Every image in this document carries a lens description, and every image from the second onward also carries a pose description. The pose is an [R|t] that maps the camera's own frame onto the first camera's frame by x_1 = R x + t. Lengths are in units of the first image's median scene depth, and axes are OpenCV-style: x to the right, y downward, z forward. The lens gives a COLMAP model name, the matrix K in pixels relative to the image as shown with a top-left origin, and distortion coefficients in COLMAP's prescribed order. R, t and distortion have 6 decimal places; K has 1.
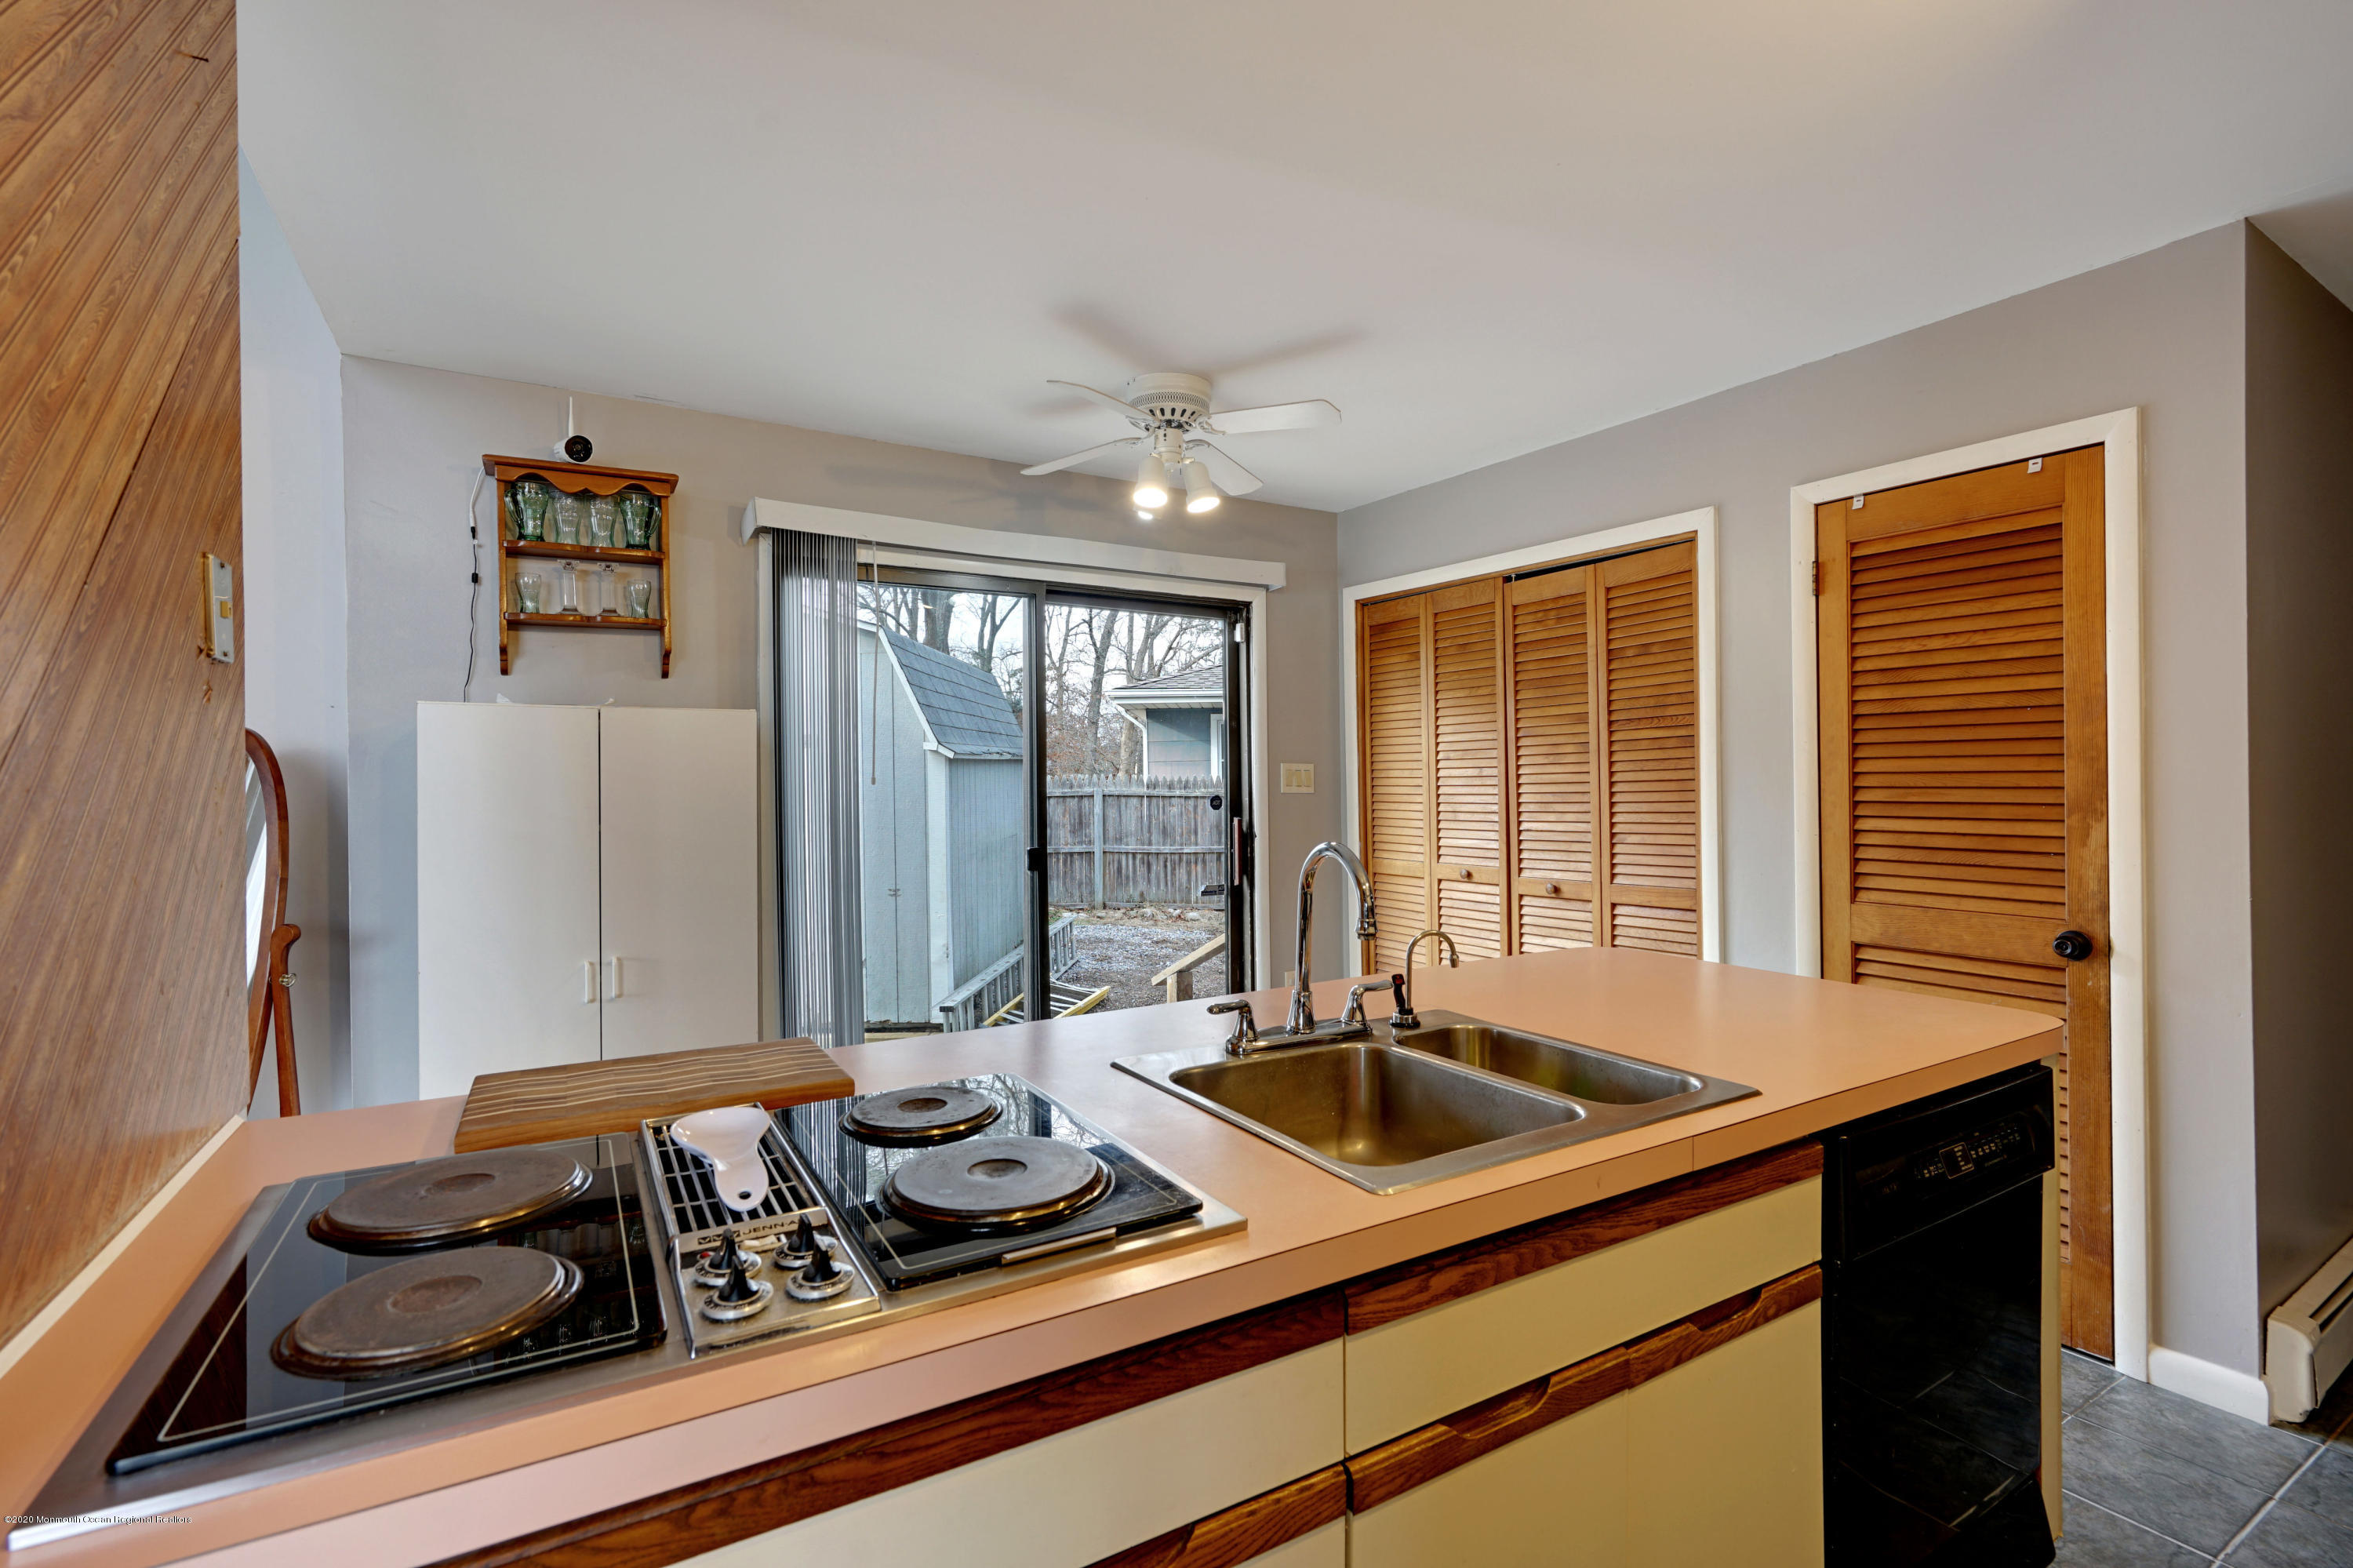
lens RADIAL K [[1054.8, 0, 1181.7], [0, 1054.8, 787.7], [0, 0, 1]] dist [-0.003540, 0.001651]
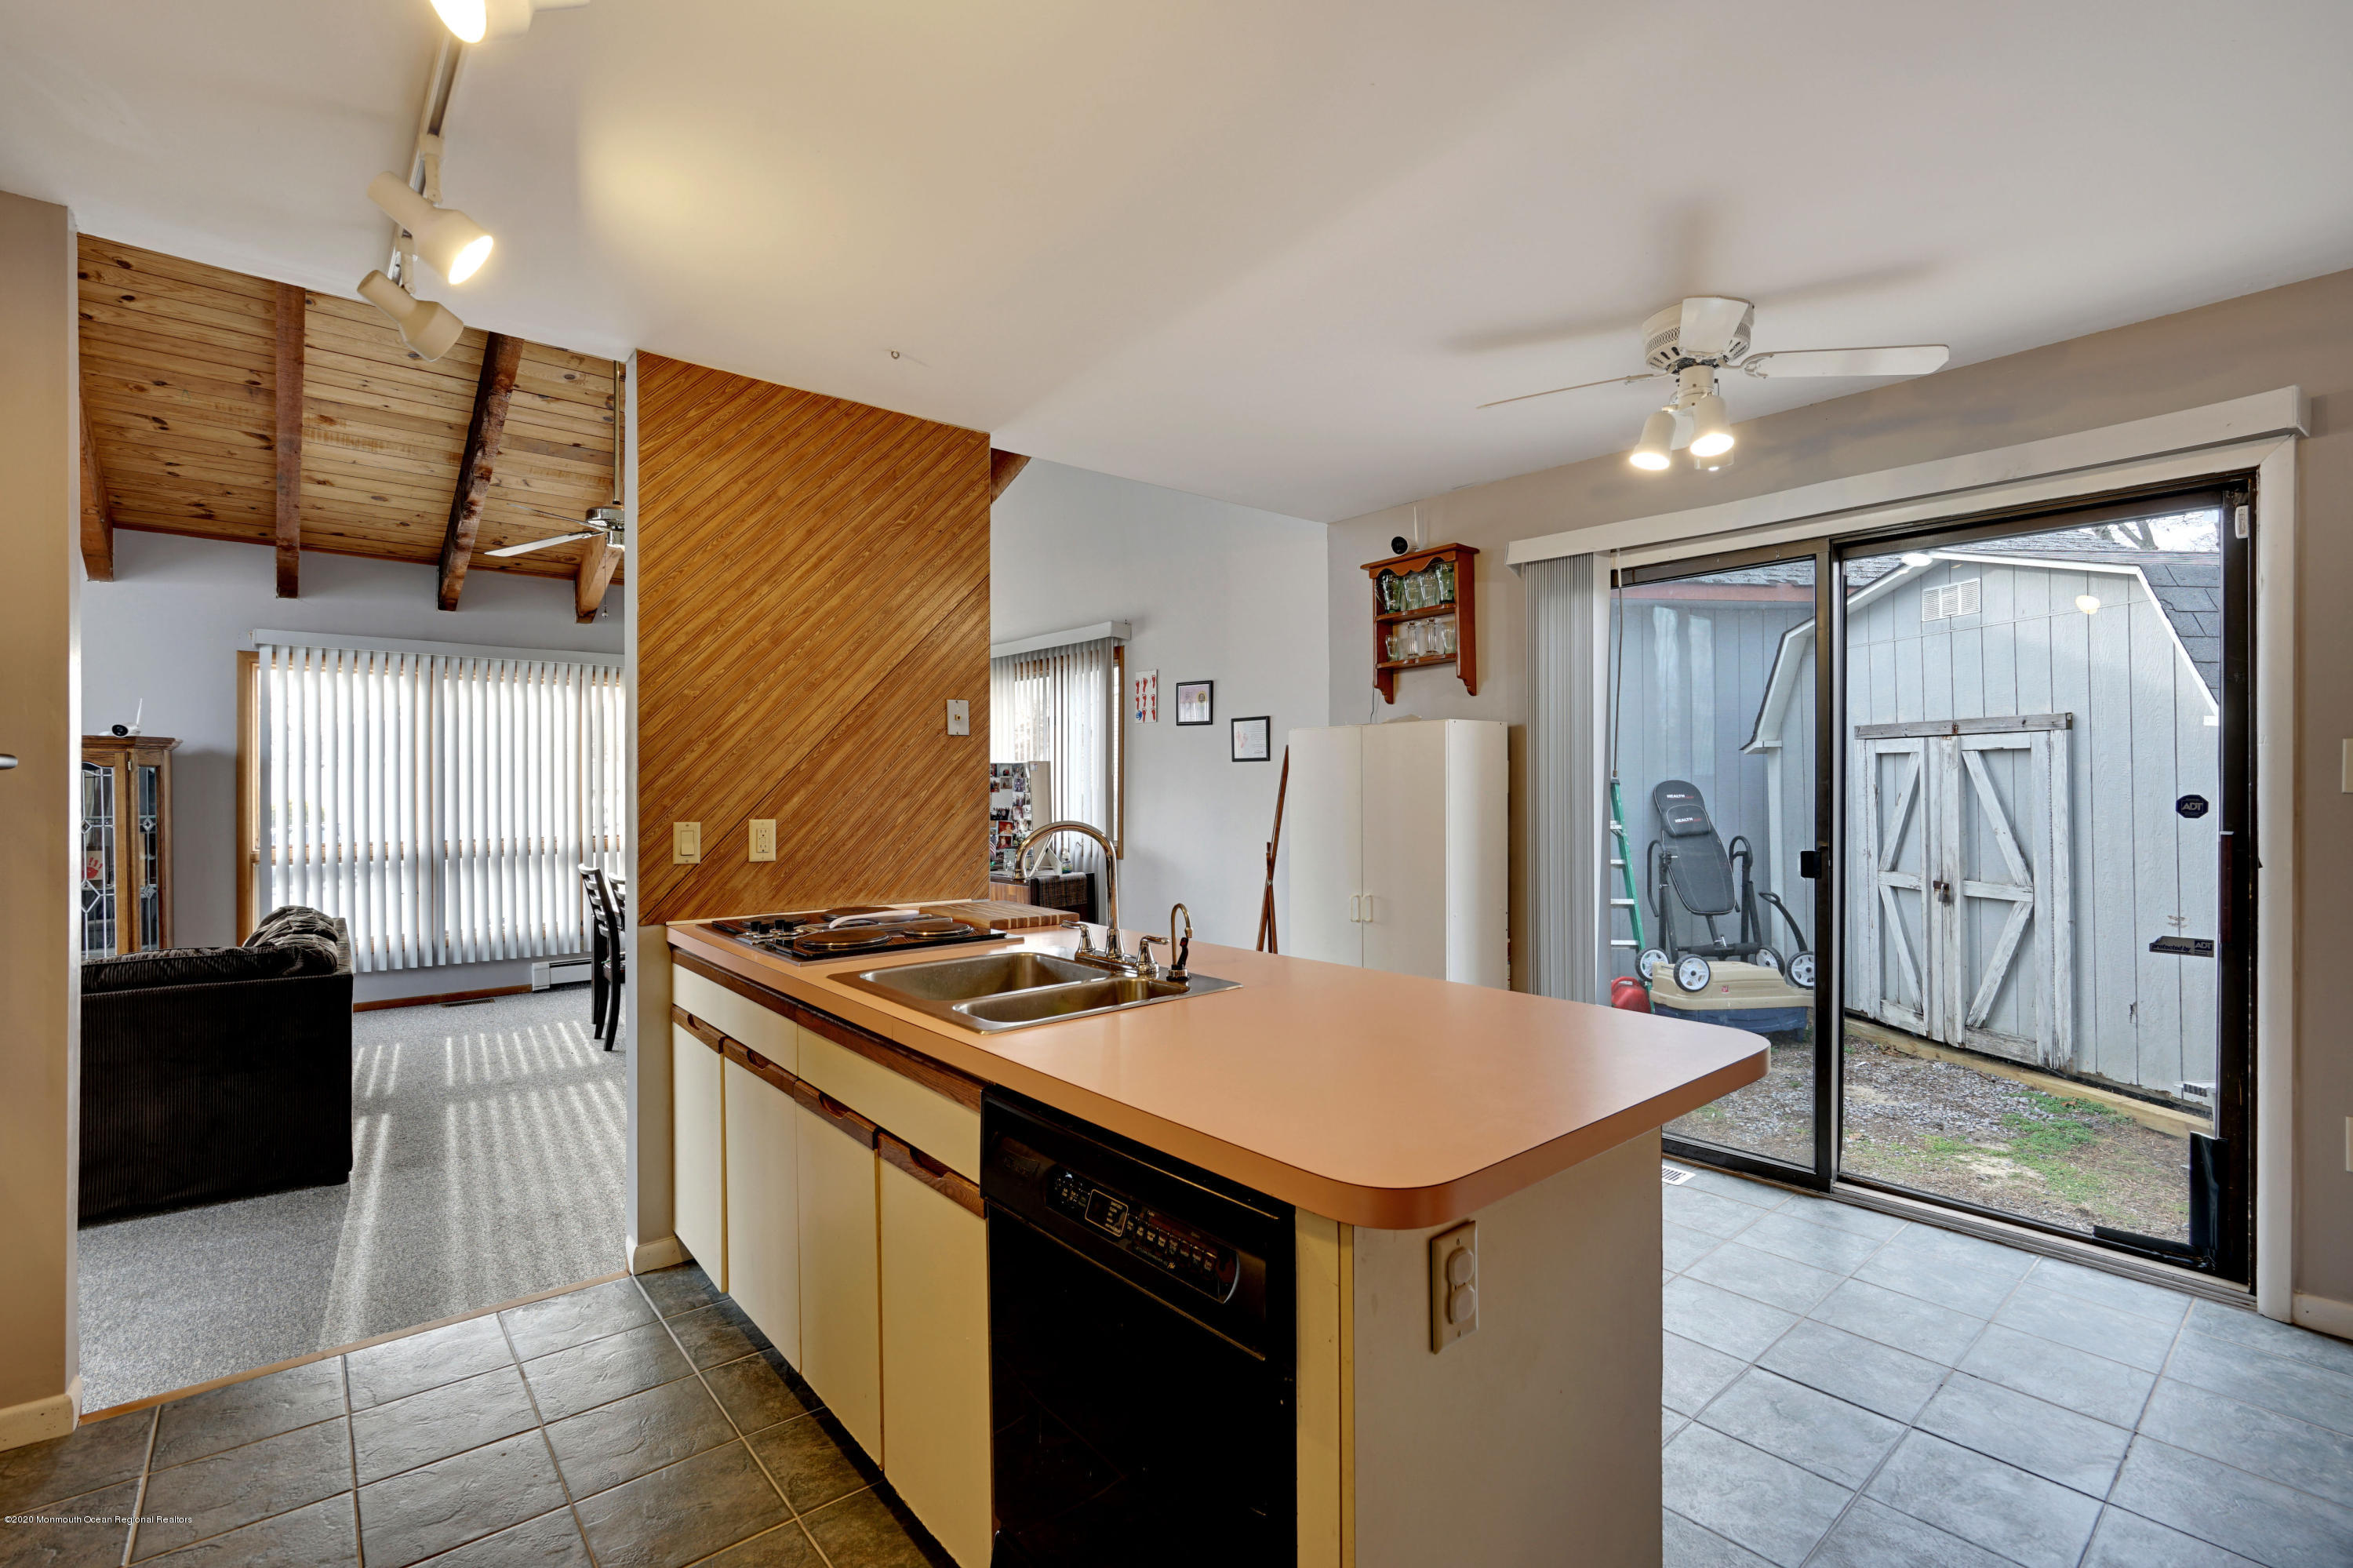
lens RADIAL K [[1054.8, 0, 1176.3], [0, 1054.8, 788.2], [0, 0, 1]] dist [-0.003540, 0.001651]
pose [[0.156375, 0.014331, -0.987594, 0.874549], [-0.000609, 0.999896, 0.014414, -0.007996], [0.987698, -0.001653, 0.156367, 0.499299]]
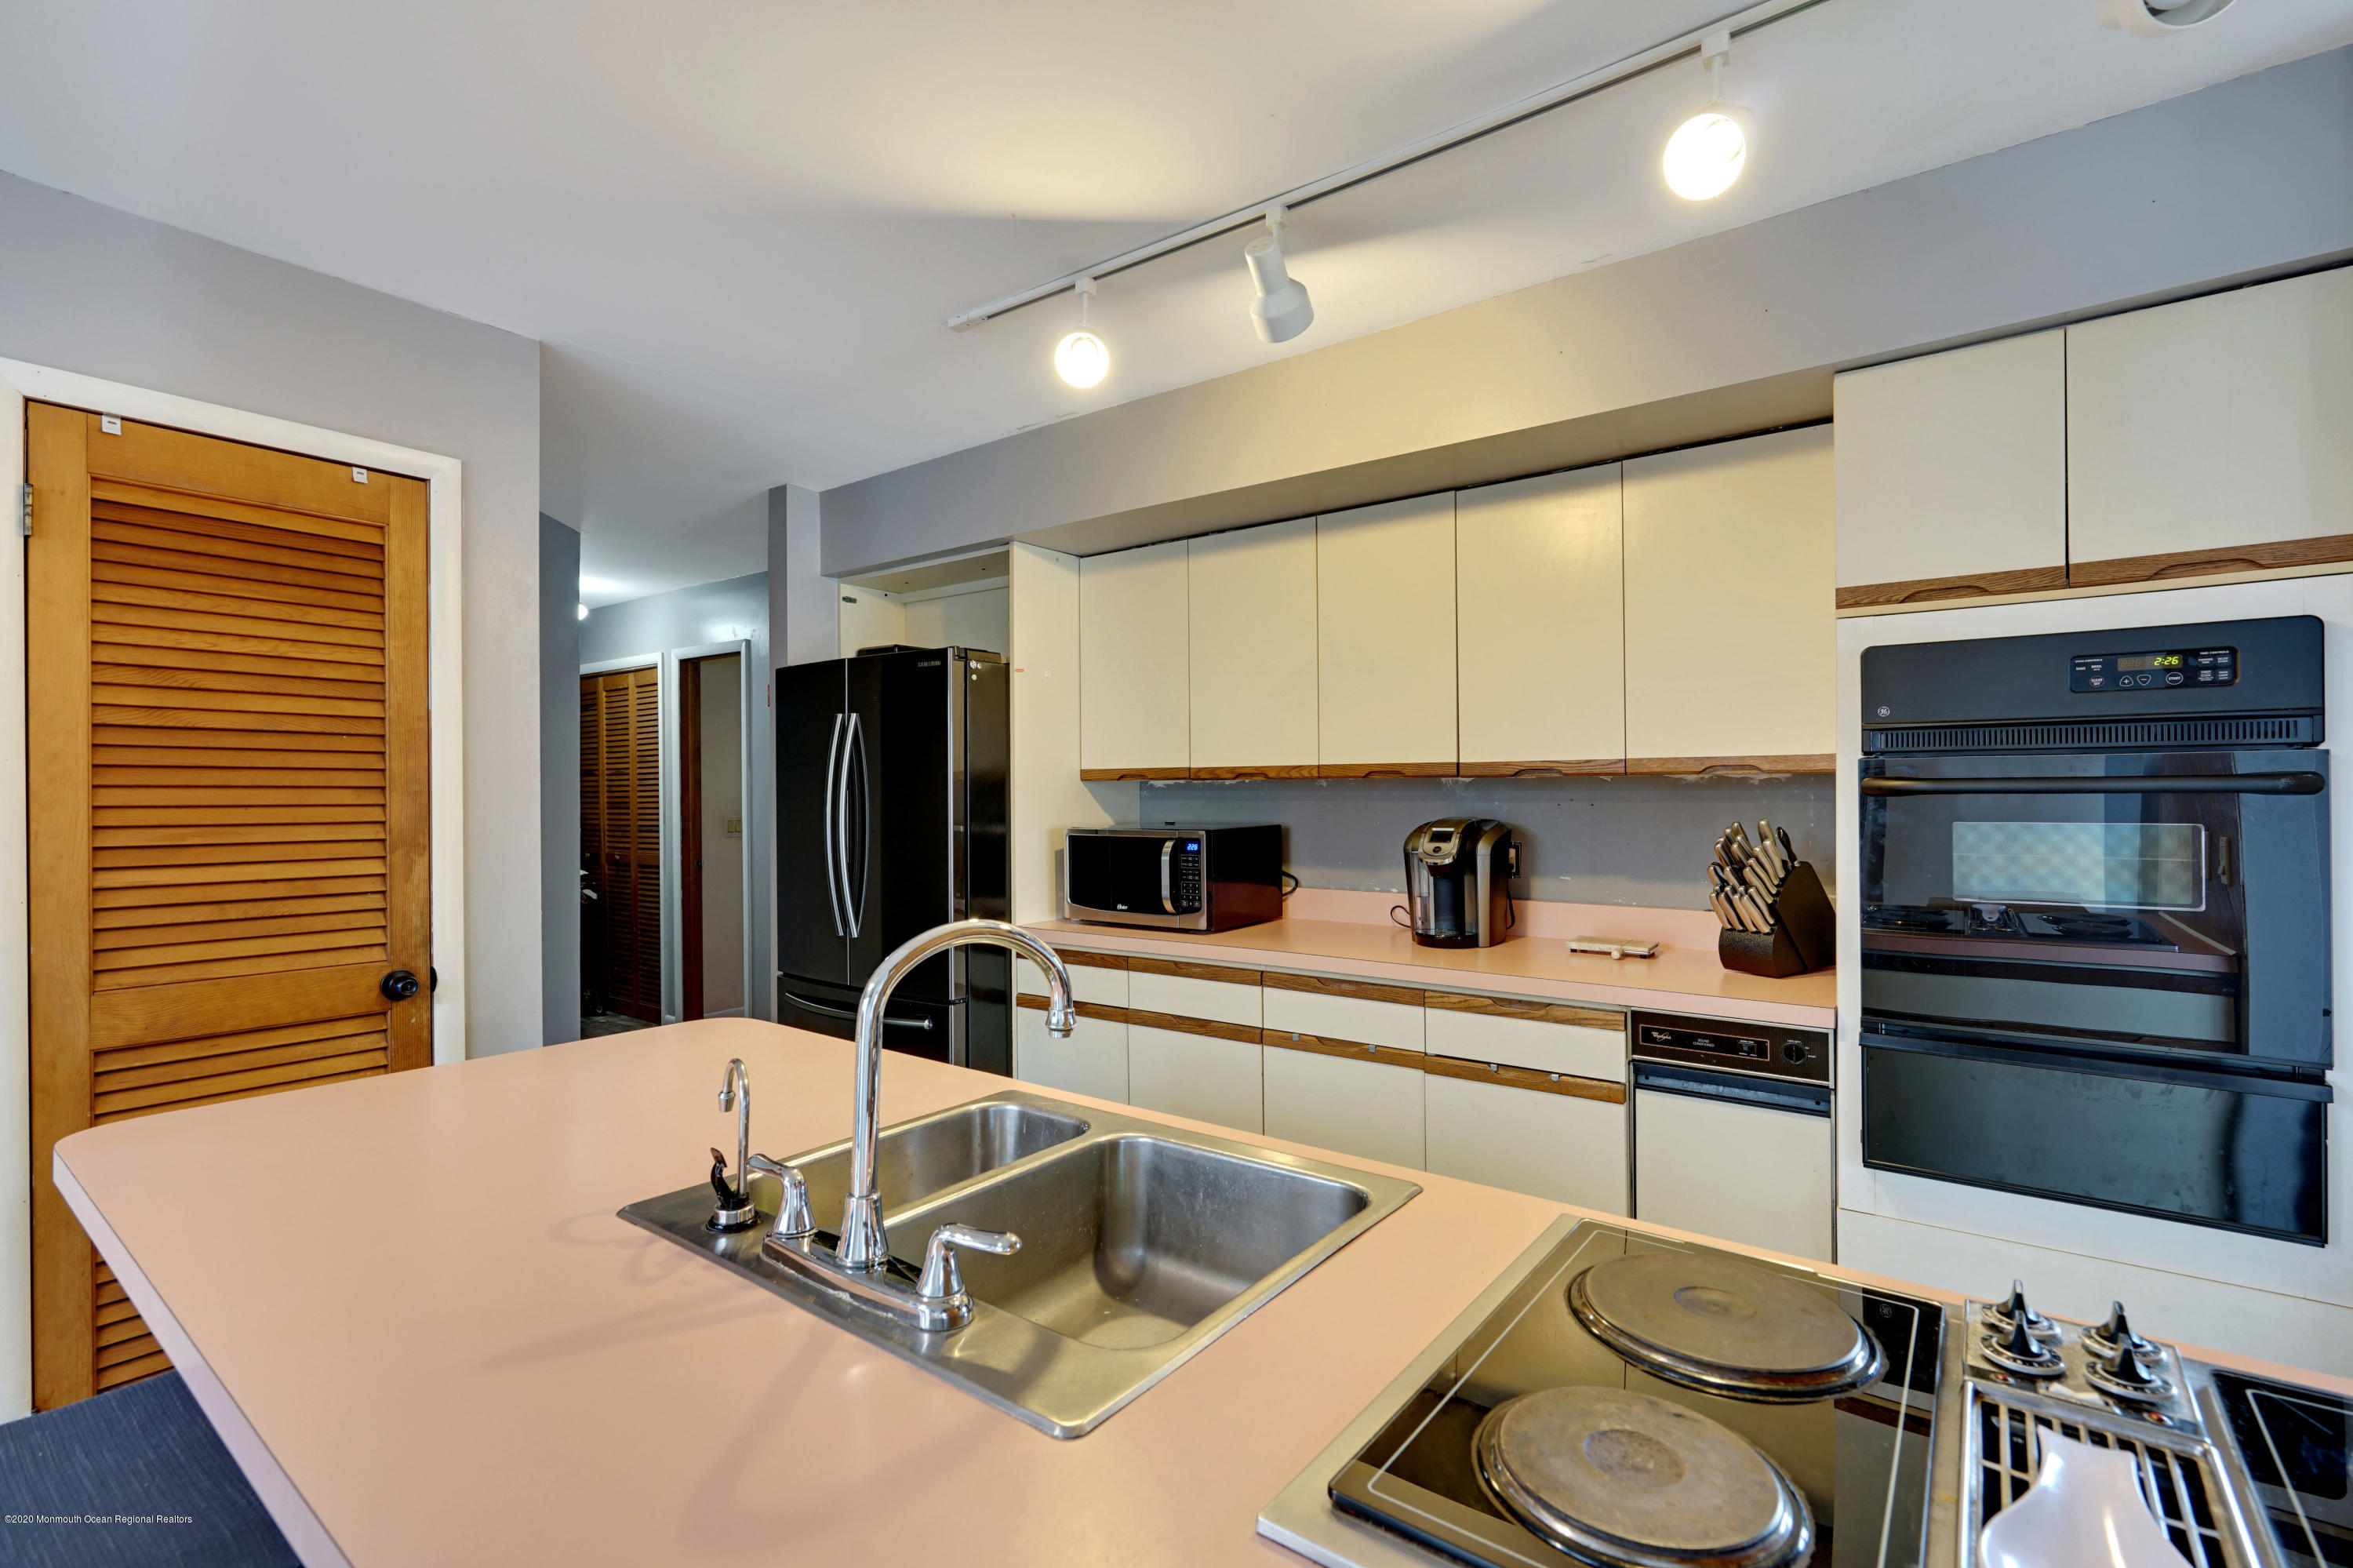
lens RADIAL K [[1054.8, 0, 1185.4], [0, 1054.8, 793.8], [0, 0, 1]] dist [-0.003540, 0.001651]
pose [[-0.372399, 0.010889, 0.928009, -0.276594], [0.012253, 0.999902, -0.006815, -0.009023], [-0.927992, 0.008833, -0.372496, 0.590427]]
